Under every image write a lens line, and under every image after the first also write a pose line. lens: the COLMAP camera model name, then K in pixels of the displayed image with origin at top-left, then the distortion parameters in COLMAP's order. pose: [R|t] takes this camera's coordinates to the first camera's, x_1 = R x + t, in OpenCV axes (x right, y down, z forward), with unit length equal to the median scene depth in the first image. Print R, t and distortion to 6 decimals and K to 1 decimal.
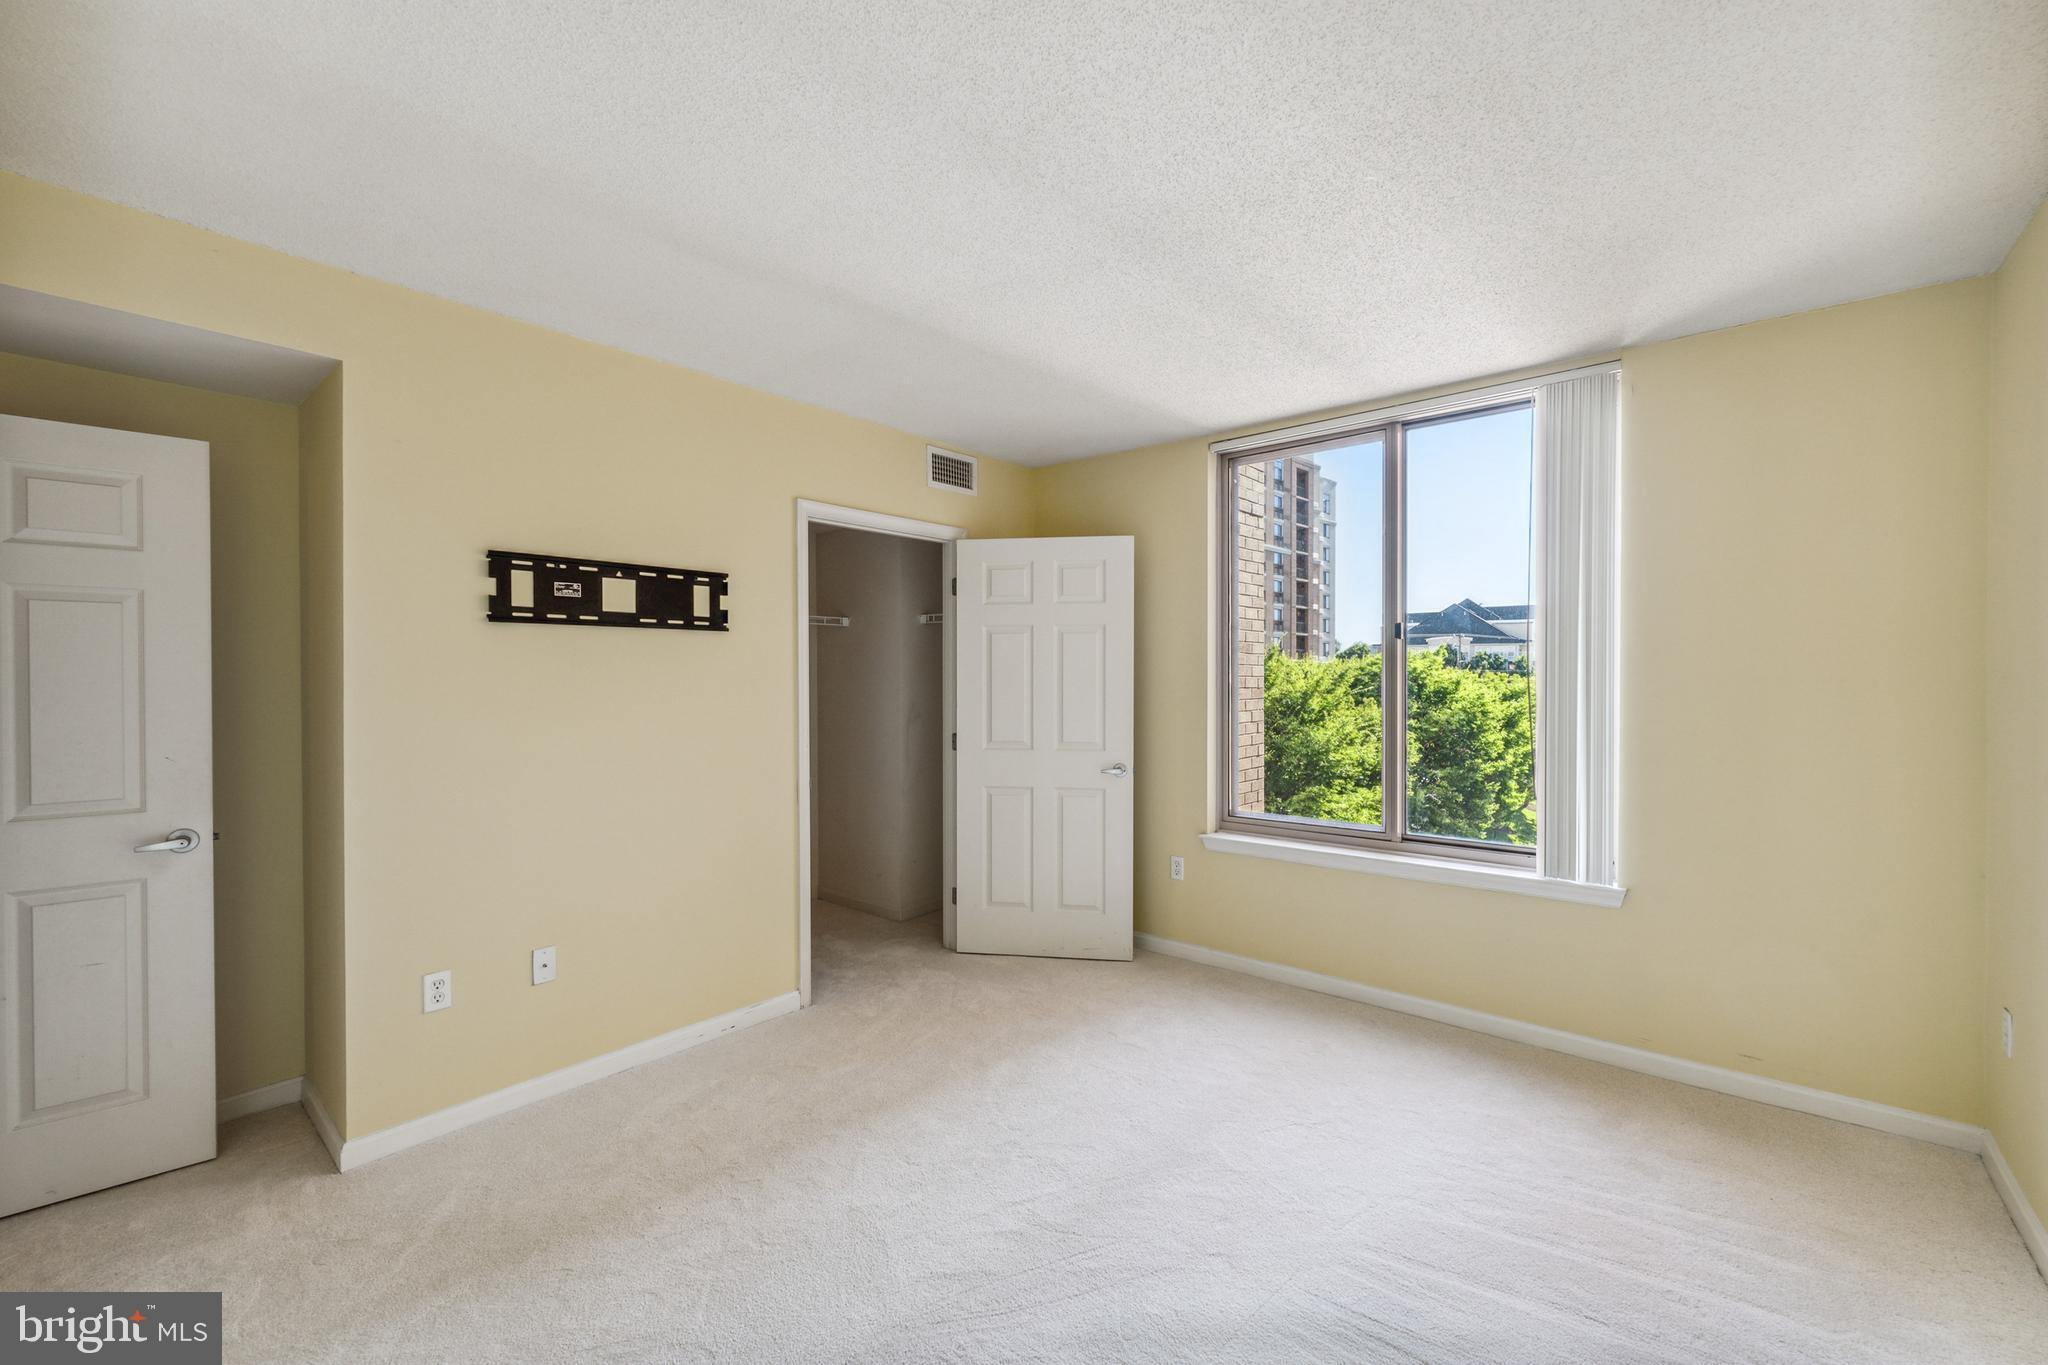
lens RADIAL K [[838.3, 0, 1024.9], [0, 838.3, 677.7], [0, 0, 1]] dist [-0.000665, 0.000771]
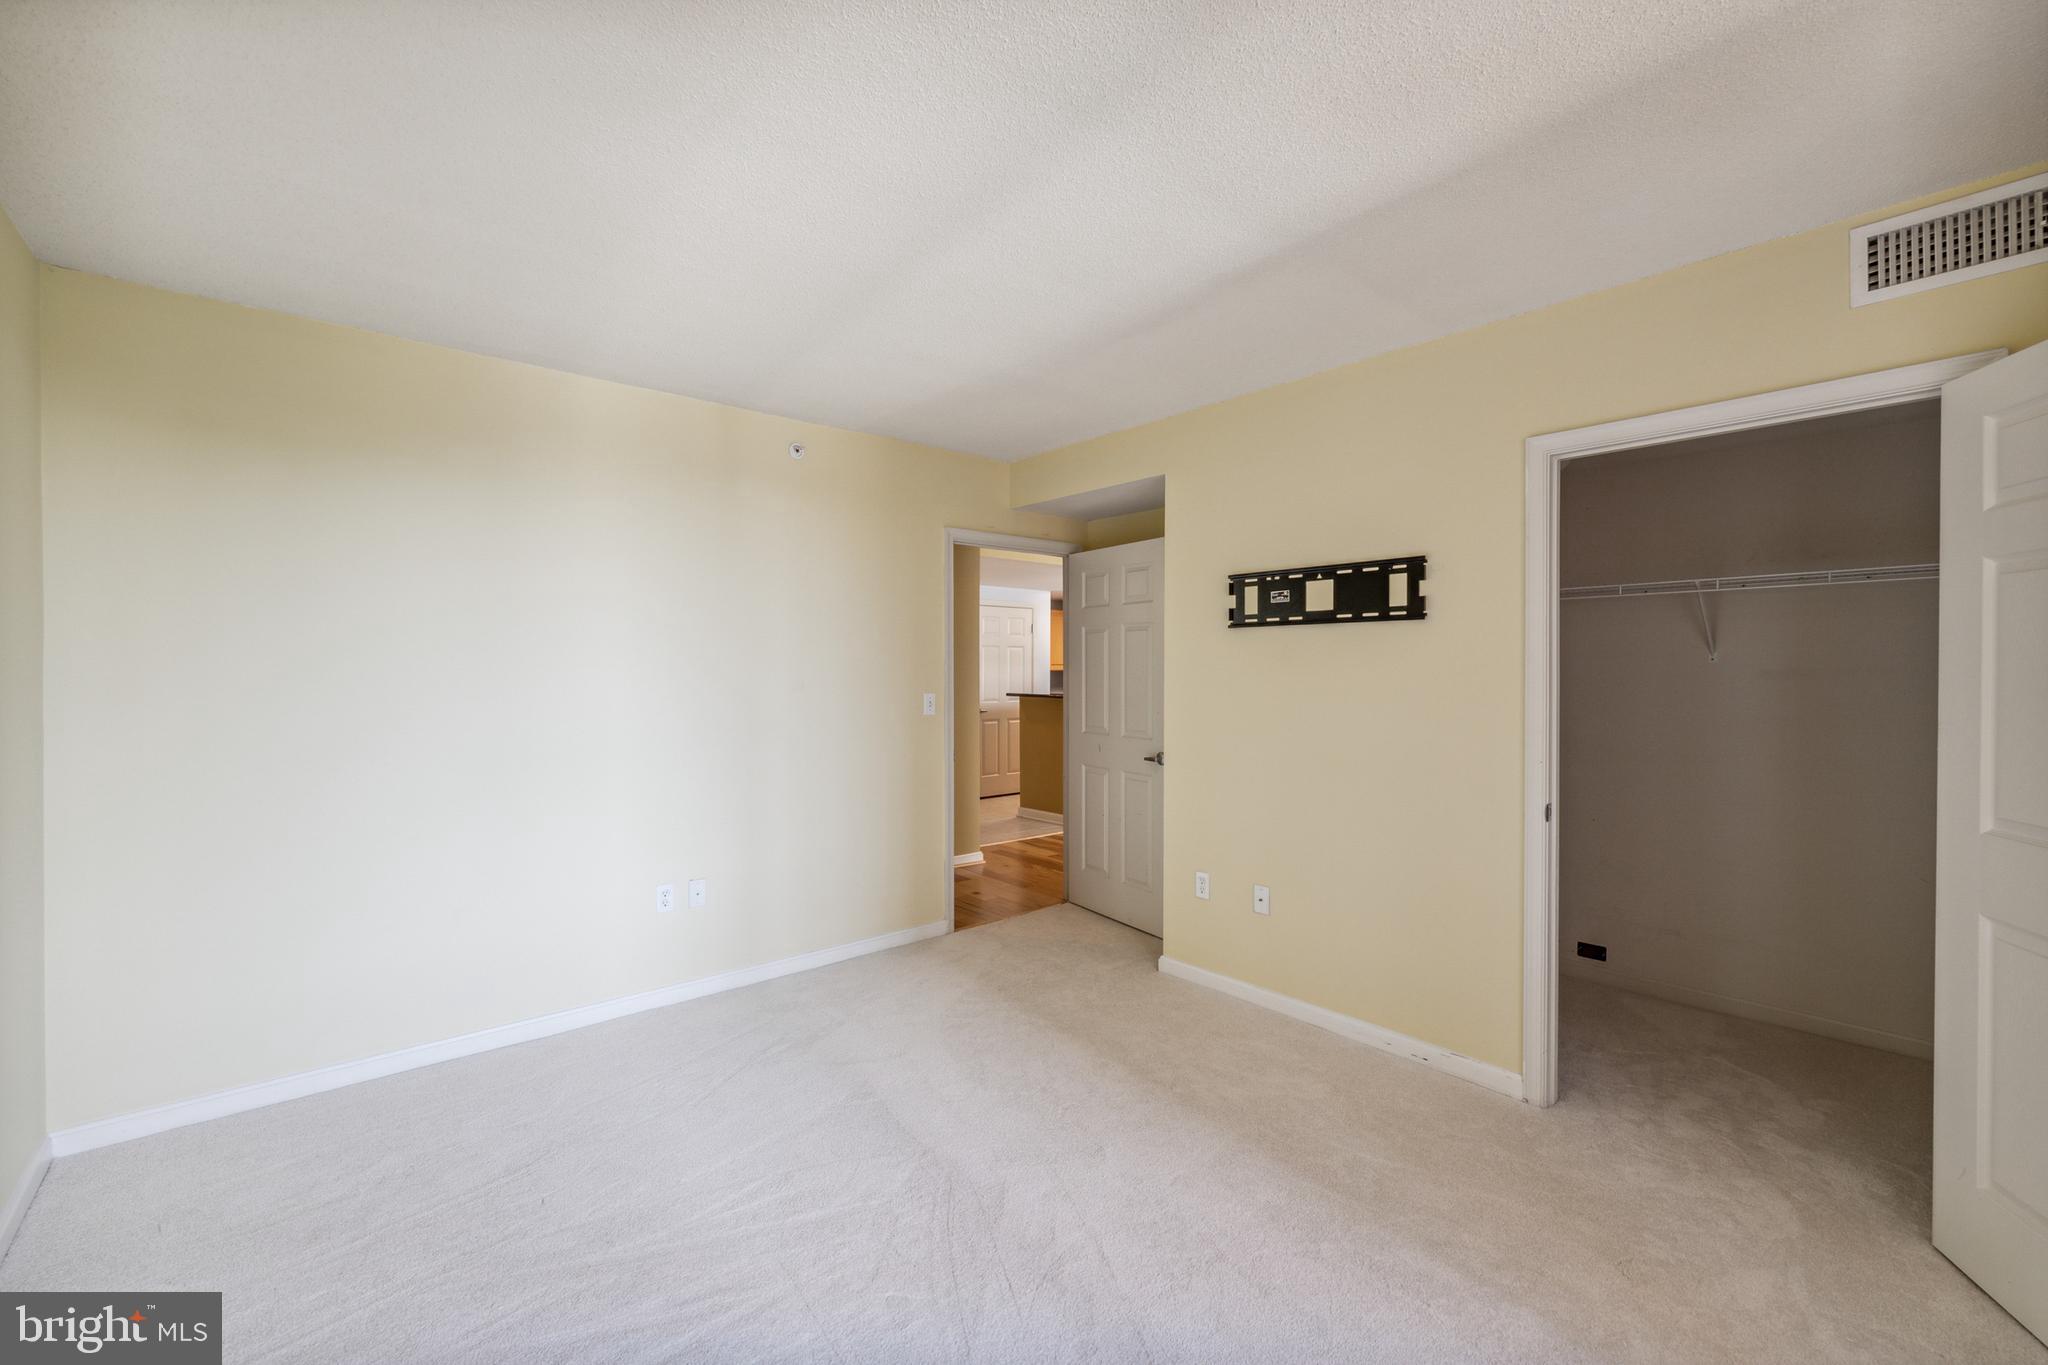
lens RADIAL K [[838.3, 0, 1024.9], [0, 838.3, 678.1], [0, 0, 1]] dist [-0.000665, 0.000771]
pose [[-0.156754, 0.009651, -0.987591, 0.671598], [-0.006147, 0.999923, 0.010747, 0.001056], [0.987619, 0.007756, -0.156682, 0.794284]]
